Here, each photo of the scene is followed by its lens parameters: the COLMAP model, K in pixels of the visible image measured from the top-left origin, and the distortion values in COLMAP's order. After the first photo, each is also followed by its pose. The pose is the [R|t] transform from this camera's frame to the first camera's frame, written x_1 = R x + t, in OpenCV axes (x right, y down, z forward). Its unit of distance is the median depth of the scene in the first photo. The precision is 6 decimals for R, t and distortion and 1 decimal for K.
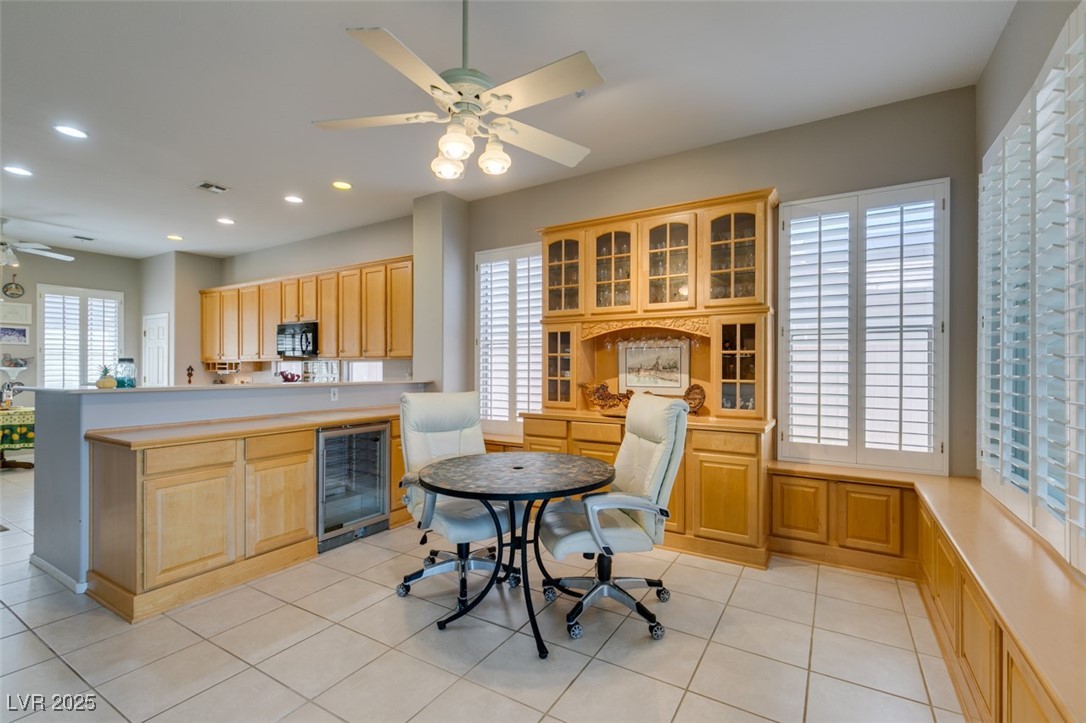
lens RADIAL K [[482.7, 0, 543.0], [0, 482.7, 367.8], [0, 0, 1]] dist [0.002933, -0.000316]
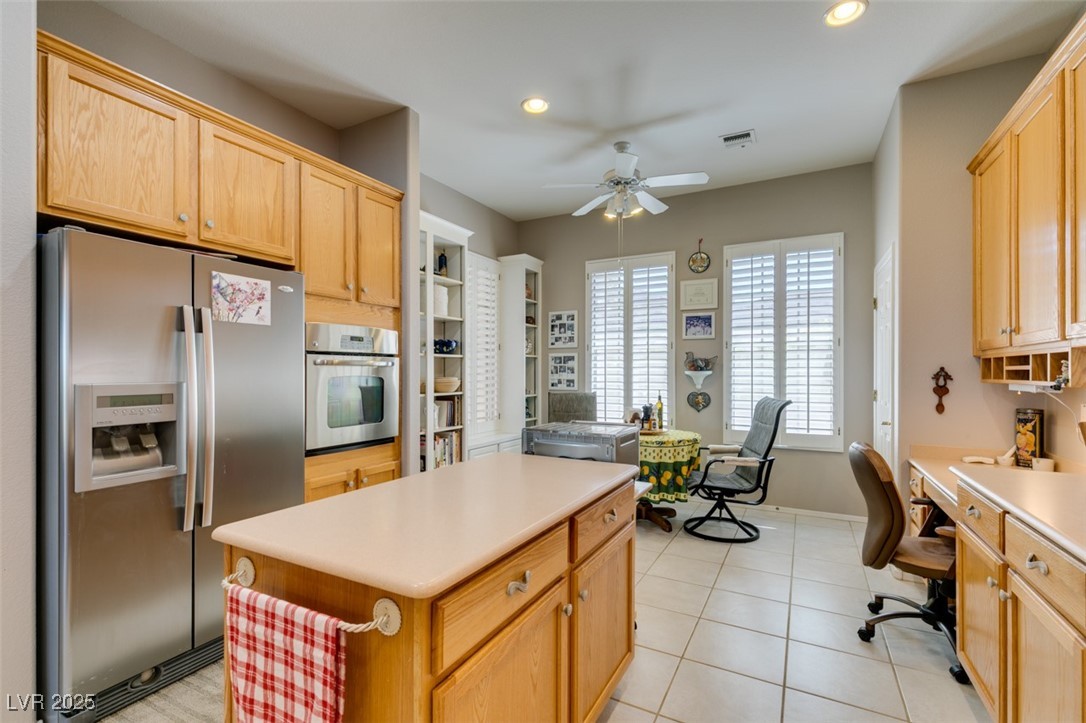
lens RADIAL K [[487.3, 0, 536.9], [0, 487.3, 371.9], [0, 0, 1]] dist [0.002141, 0.000422]
pose [[0.046244, 0.000250, -0.998930, -0.380100], [-0.003565, 0.999994, 0.000085, 0.000702], [0.998924, 0.003558, 0.046244, 0.705177]]
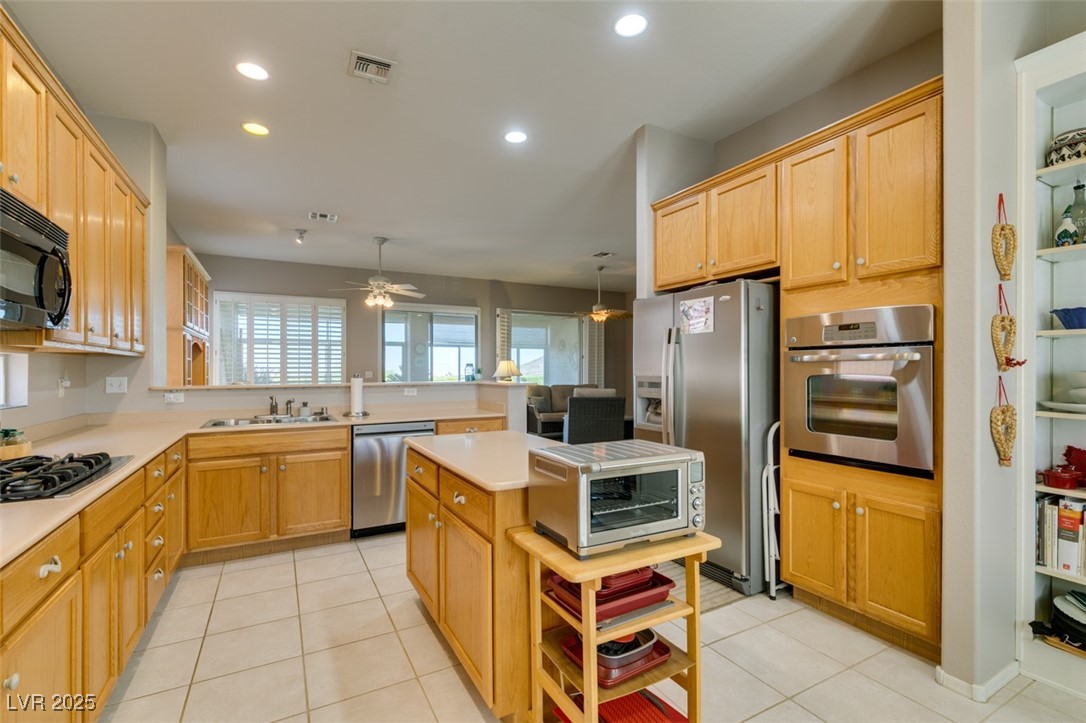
lens RADIAL K [[482.7, 0, 543.0], [0, 482.7, 367.8], [0, 0, 1]] dist [0.002933, -0.000316]
pose [[-0.867683, 0.002774, 0.497110, -0.795369], [0.003084, 0.999995, -0.000197, -0.000028], [-0.497108, 0.001362, -0.867688, 0.963744]]
